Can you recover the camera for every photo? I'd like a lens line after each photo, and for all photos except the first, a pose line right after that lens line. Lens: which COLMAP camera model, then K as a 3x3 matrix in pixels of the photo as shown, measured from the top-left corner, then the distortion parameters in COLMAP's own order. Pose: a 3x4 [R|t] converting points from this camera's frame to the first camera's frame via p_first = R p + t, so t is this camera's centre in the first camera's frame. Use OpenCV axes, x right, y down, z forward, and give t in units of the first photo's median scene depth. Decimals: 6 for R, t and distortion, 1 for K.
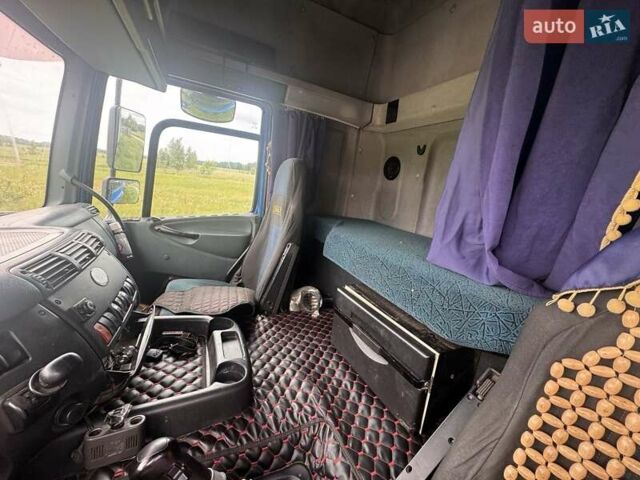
lens RADIAL K [[256.4, 0, 319.4], [0, 256.4, 238.6], [0, 0, 1]] dist [-0.000120, -0.000117]
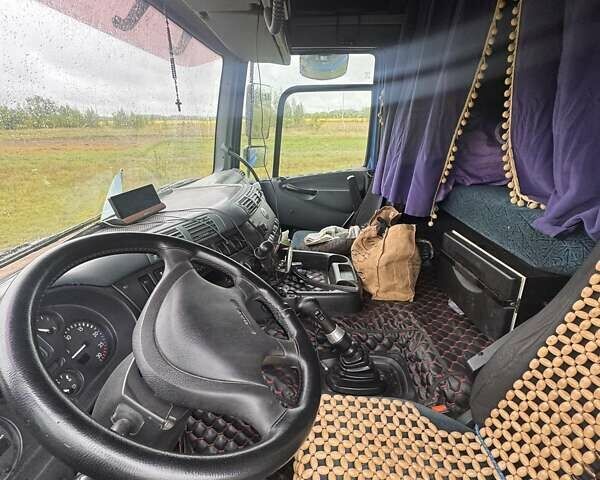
lens RADIAL K [[318.5, 0, 297.9], [0, 318.5, 240.5], [0, 0, 1]] dist [0.005281, -0.000451]
pose [[0.890336, 0.030425, -0.454286, 0.114331], [0.021434, 0.993858, 0.108569, 0.063577], [0.454799, -0.106400, 0.884215, -0.363197]]
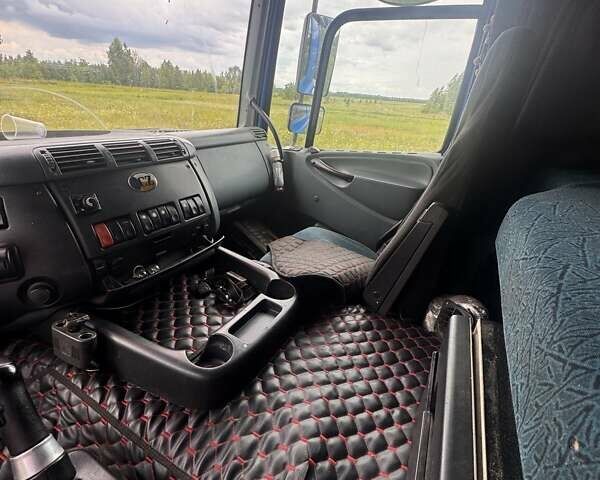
lens RADIAL K [[318.5, 0, 301.2], [0, 318.5, 239.3], [0, 0, 1]] dist [0.005281, -0.000451]
pose [[0.602524, 0.263736, -0.753265, 0.251523], [-0.178085, 0.964453, 0.195231, 0.009870], [0.777979, 0.016514, 0.628073, 0.422828]]
